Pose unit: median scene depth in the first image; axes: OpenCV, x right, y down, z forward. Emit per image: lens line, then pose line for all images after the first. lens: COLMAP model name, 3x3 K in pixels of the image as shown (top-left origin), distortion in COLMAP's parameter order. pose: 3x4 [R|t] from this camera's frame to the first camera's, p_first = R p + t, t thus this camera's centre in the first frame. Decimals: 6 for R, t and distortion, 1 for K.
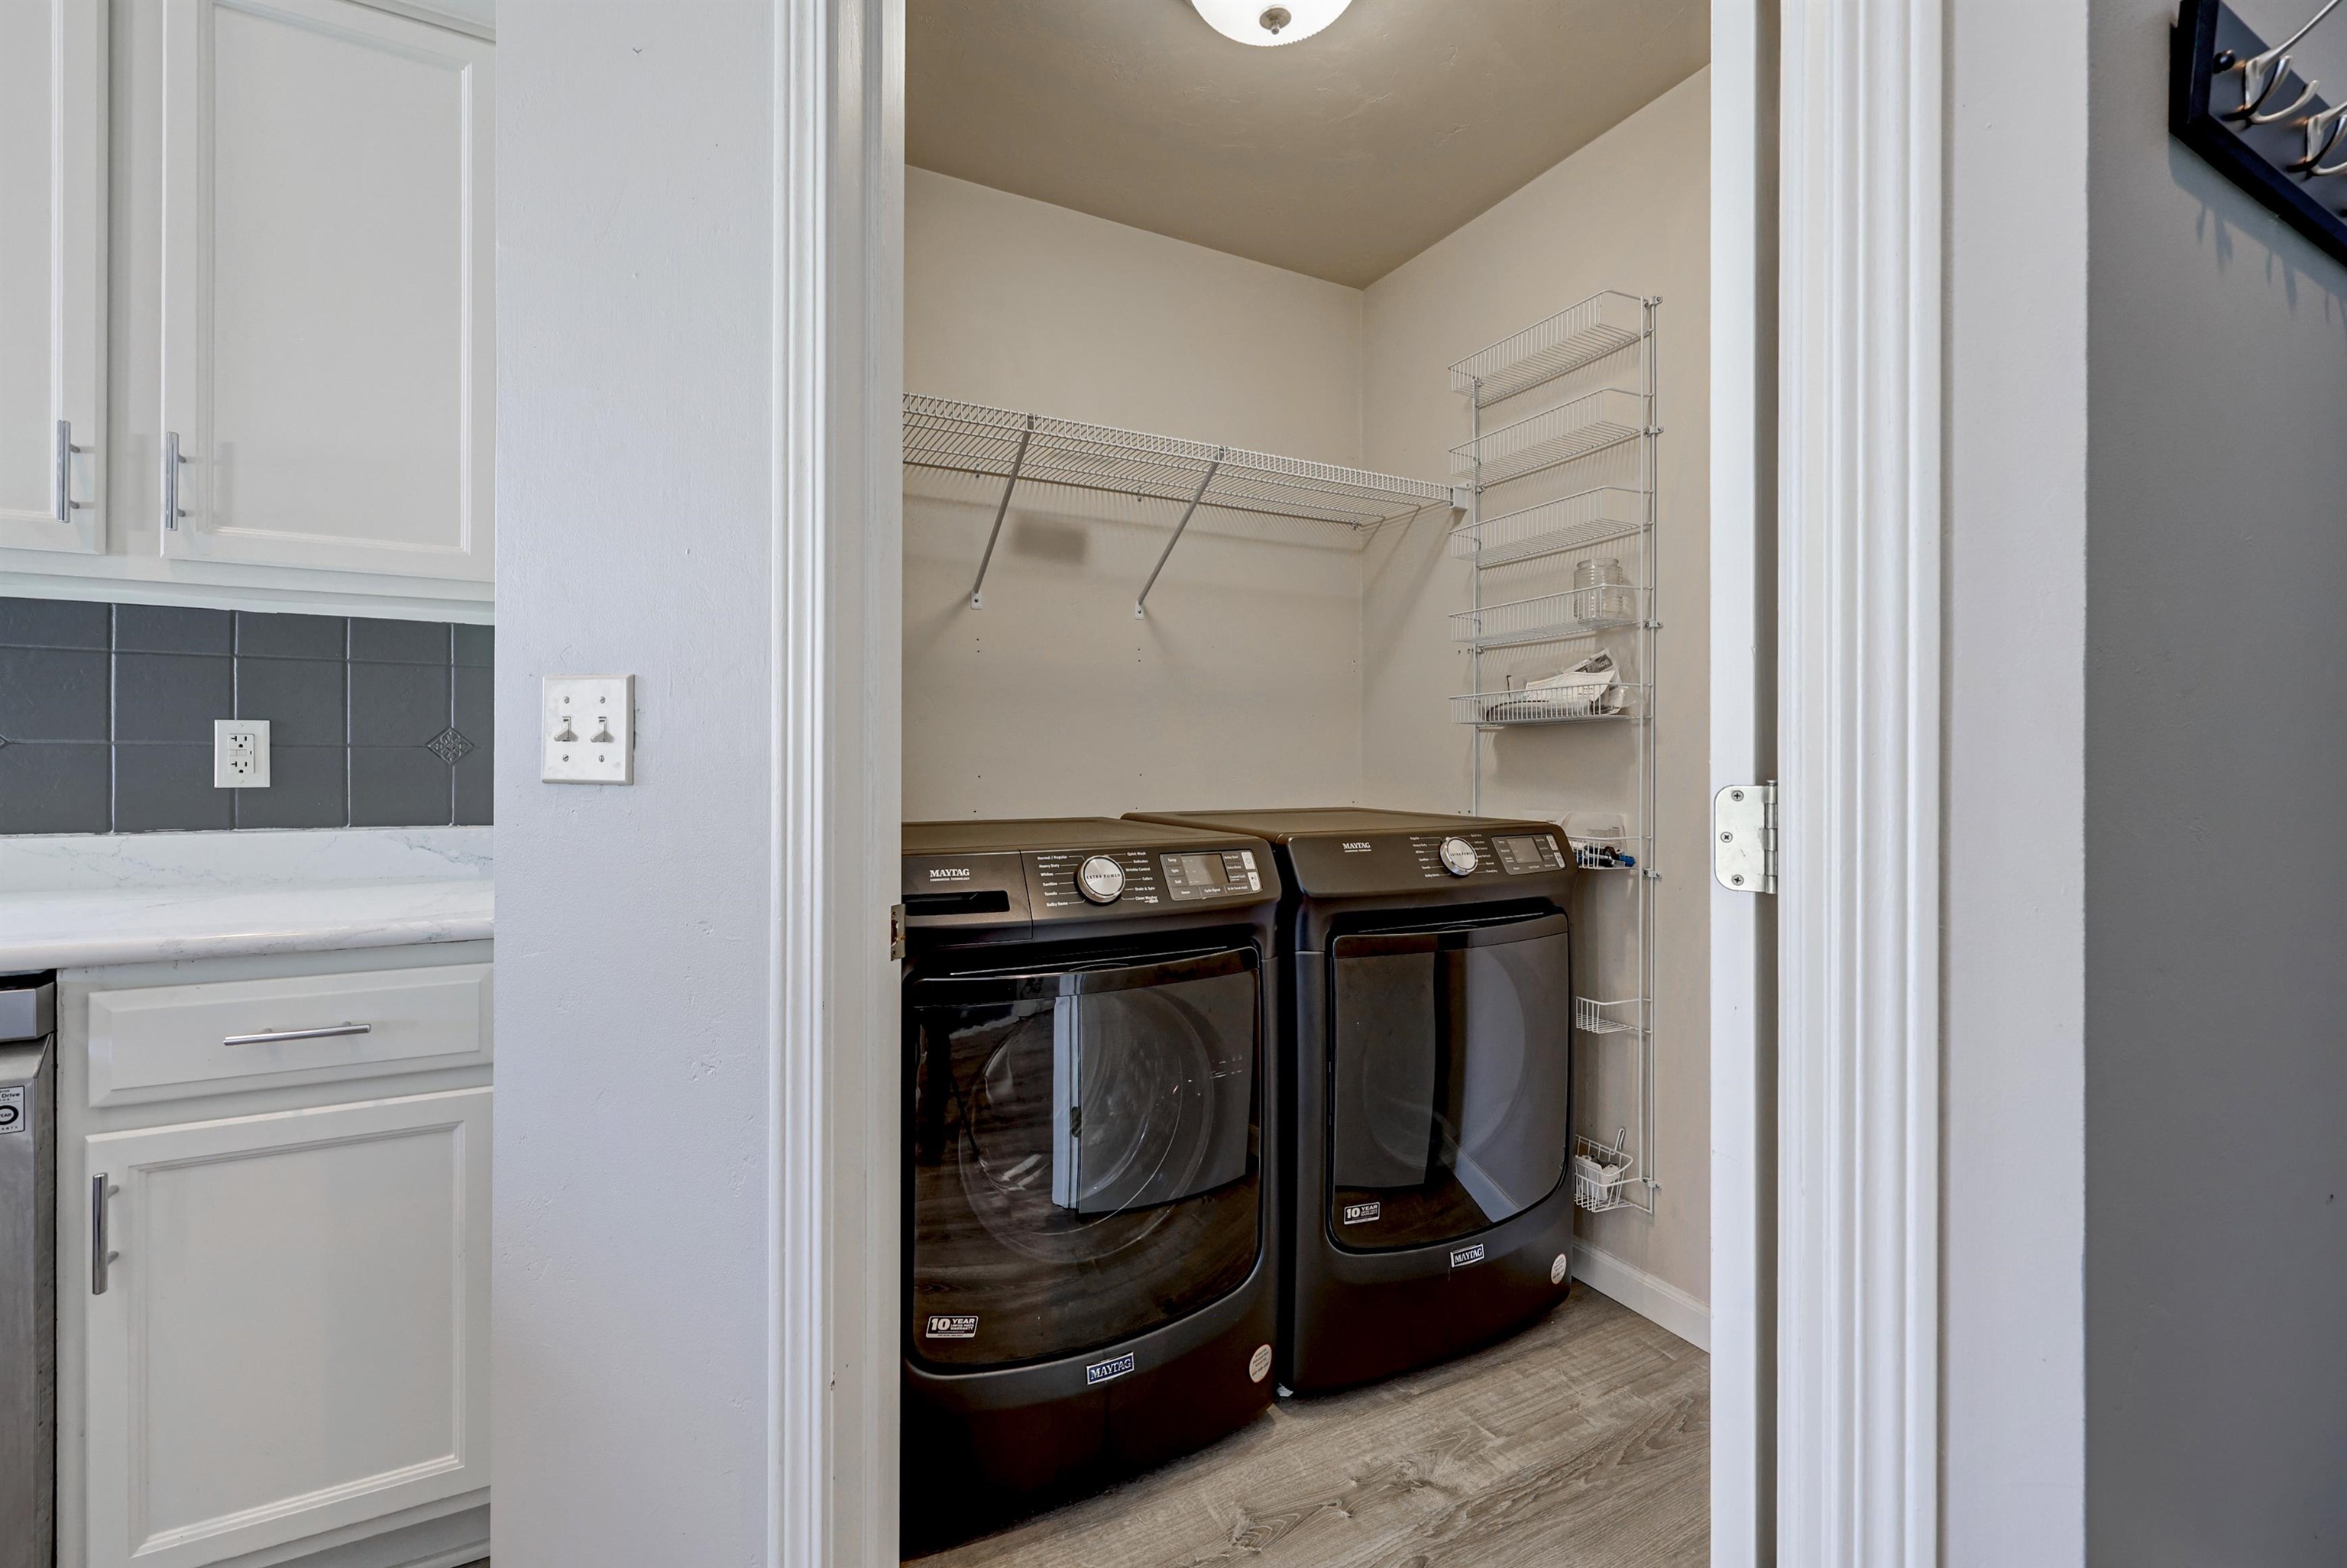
lens RADIAL K [[1003.9, 0, 1190.3], [0, 1003.9, 765.1], [0, 0, 1]] dist [0.000212, -0.000008]
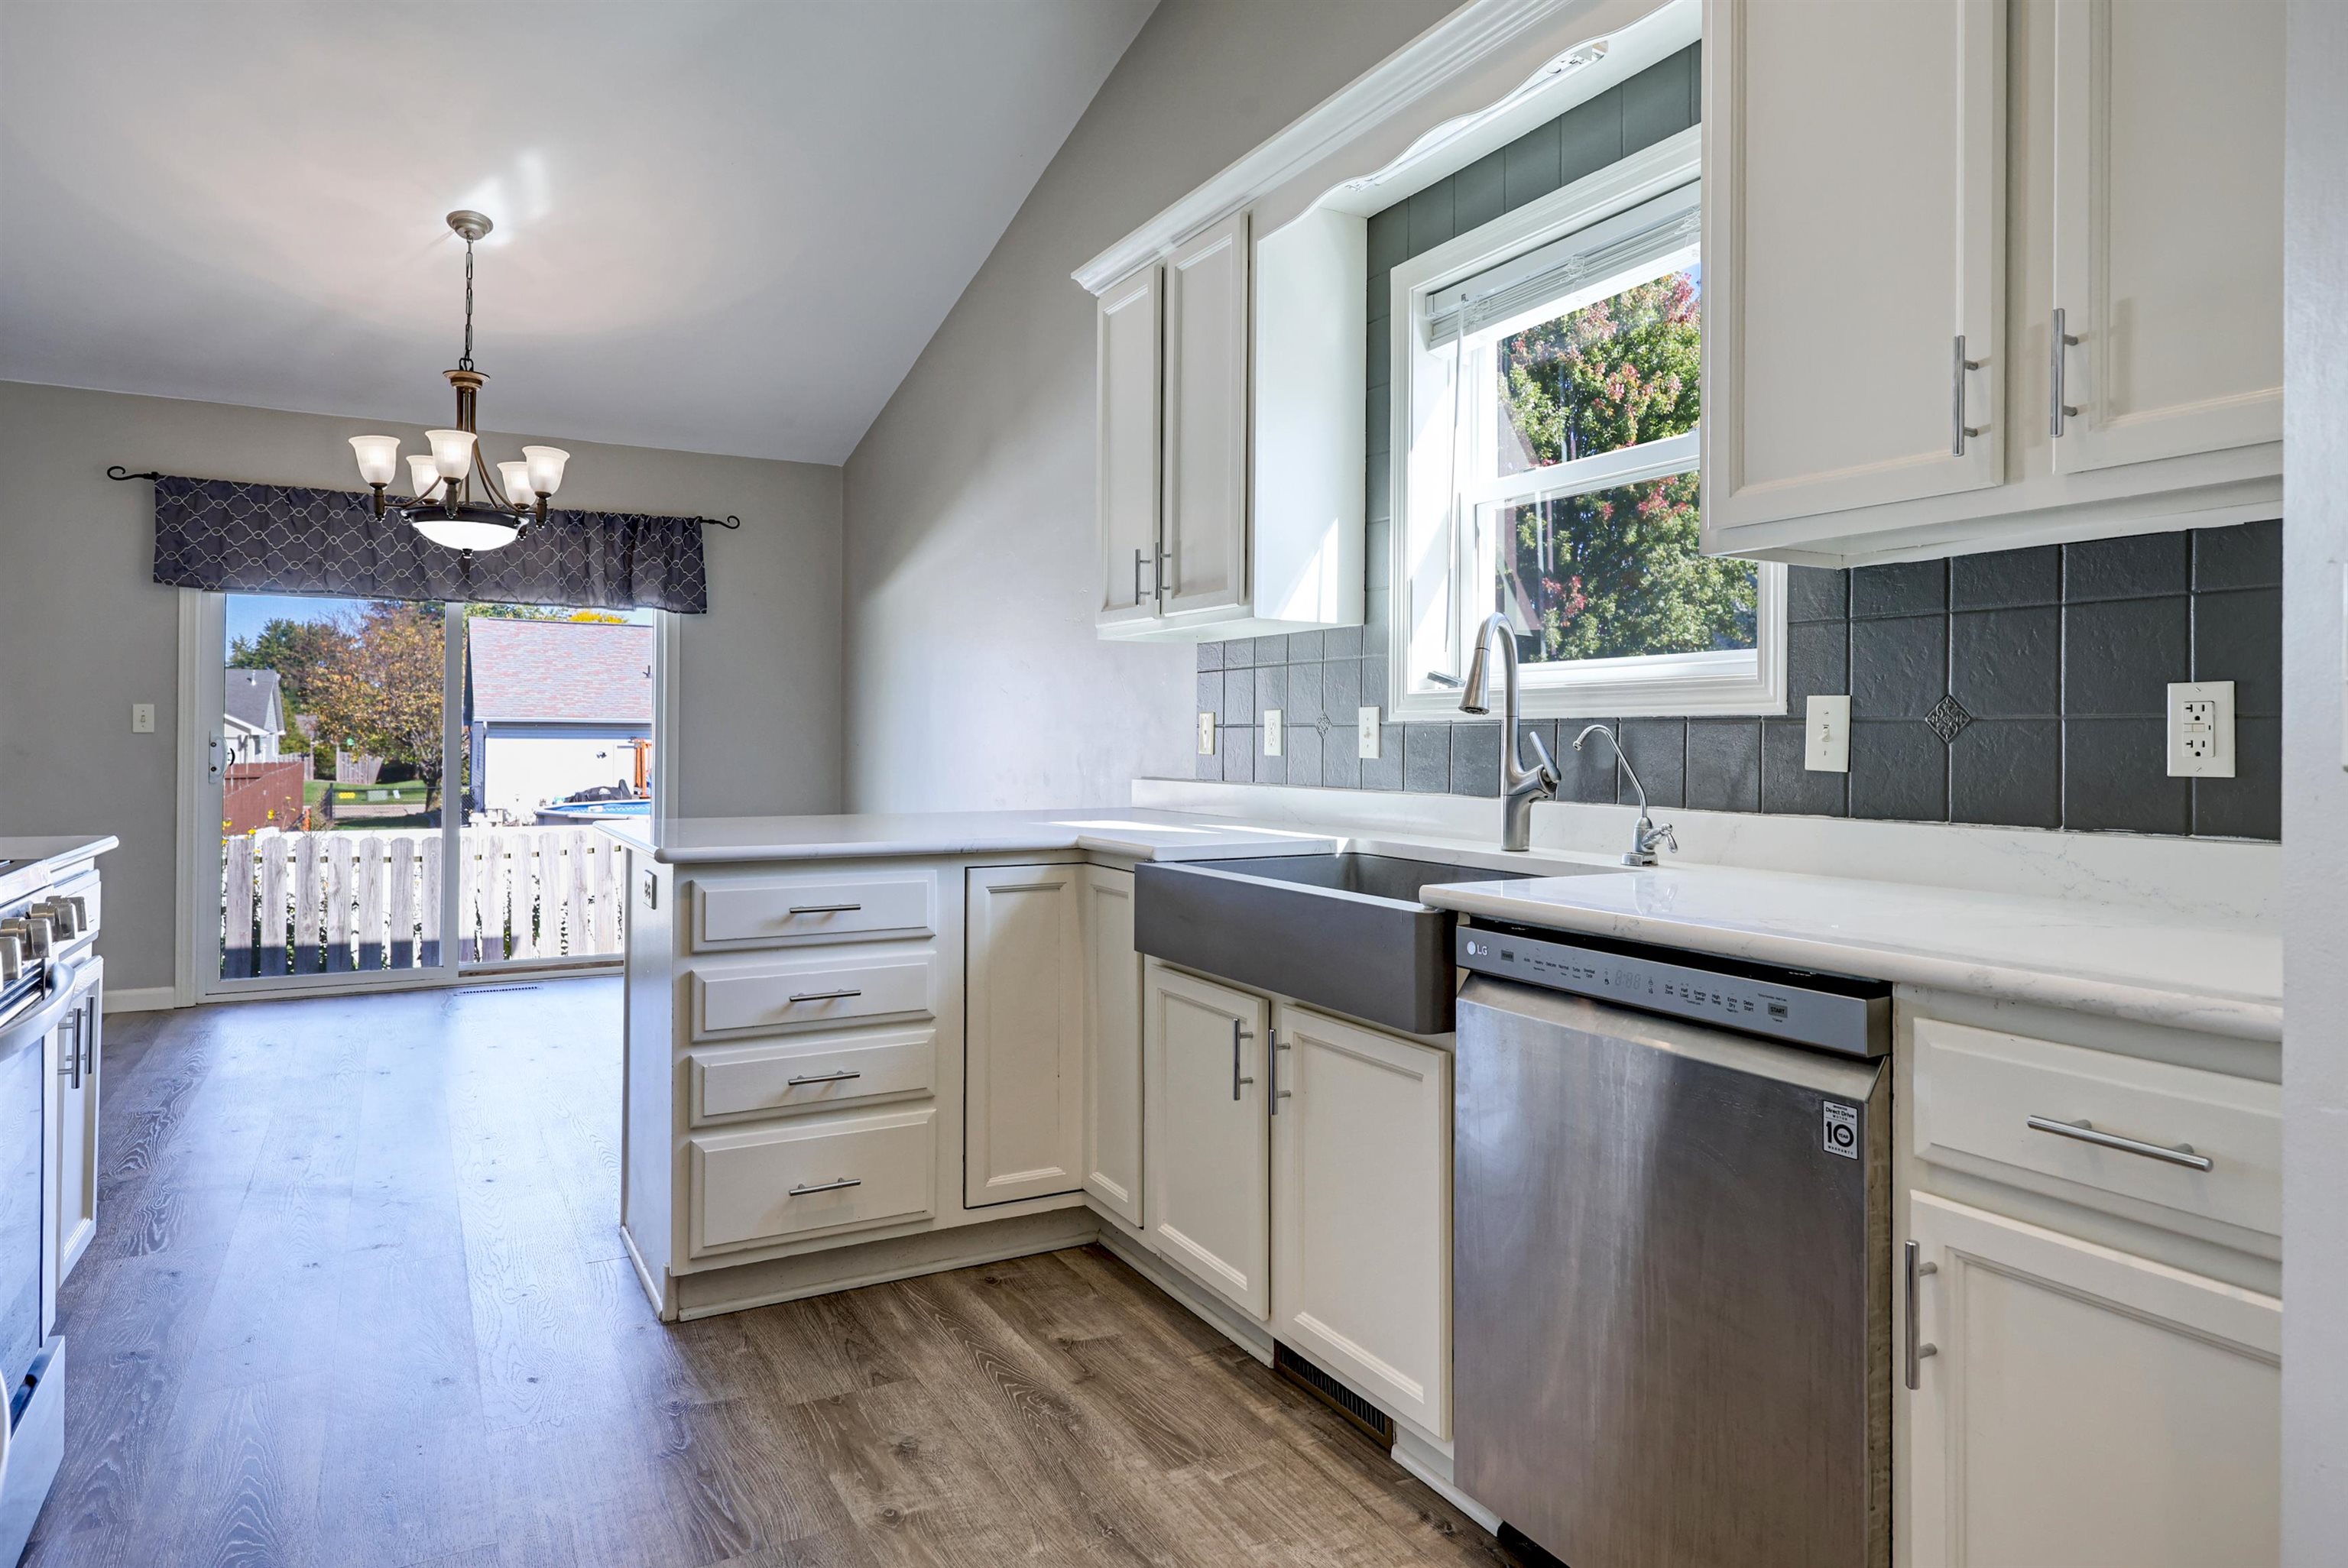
lens RADIAL K [[1391.3, 0, 1182.1], [0, 1391.3, 725.6], [0, 0, 1]] dist [-0.002489, 0.000342]
pose [[0.009877, -0.017176, -0.999804, 0.035953], [-0.007625, 0.999822, -0.017252, 0.010021], [0.999922, 0.007793, 0.009745, 0.322123]]
